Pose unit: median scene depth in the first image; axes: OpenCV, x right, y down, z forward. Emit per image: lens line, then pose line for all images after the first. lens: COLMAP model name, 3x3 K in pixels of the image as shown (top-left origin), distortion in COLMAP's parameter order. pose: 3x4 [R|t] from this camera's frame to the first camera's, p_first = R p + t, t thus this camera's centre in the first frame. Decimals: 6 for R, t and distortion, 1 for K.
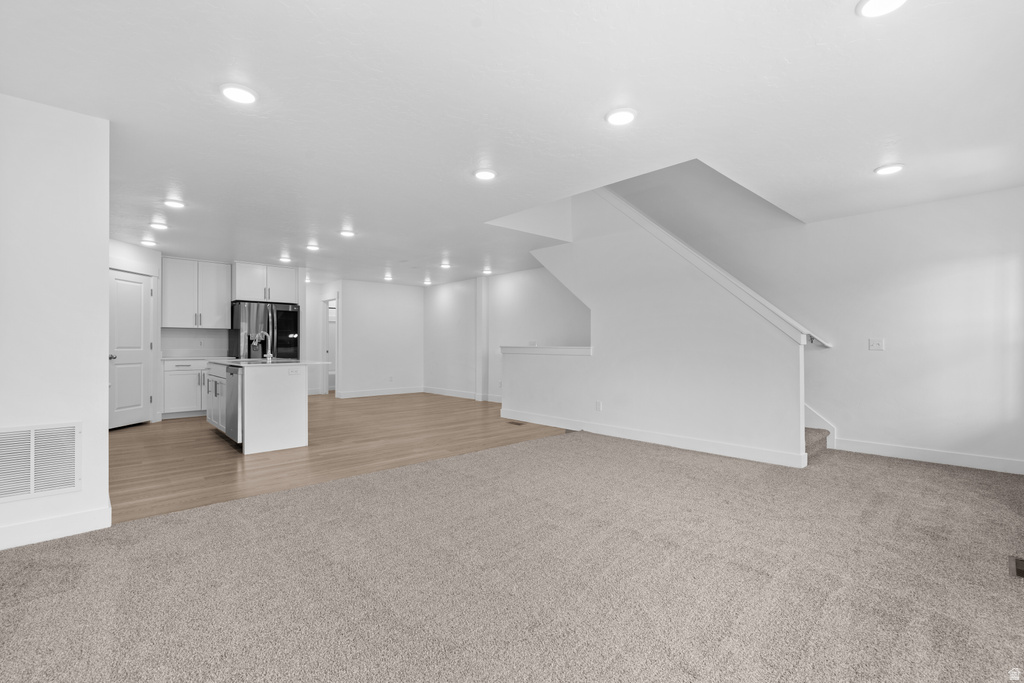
lens RADIAL K [[459.3, 0, 512.0], [0, 459.3, 341.5], [0, 0, 1]] dist [-0.000565, -0.000009]
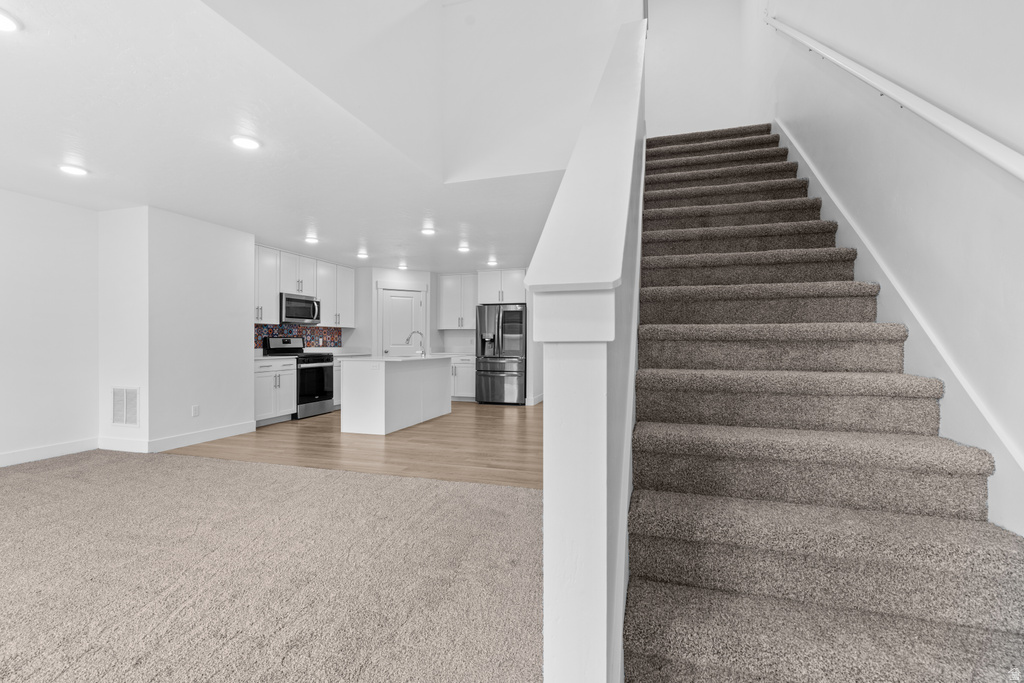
lens RADIAL K [[459.3, 0, 512.0], [0, 459.3, 341.5], [0, 0, 1]] dist [-0.000565, -0.000009]
pose [[0.486788, 0.005654, -0.873502, 0.466179], [0.000890, 0.999975, 0.006969, -0.003639], [0.873520, -0.004169, 0.486771, 0.517096]]
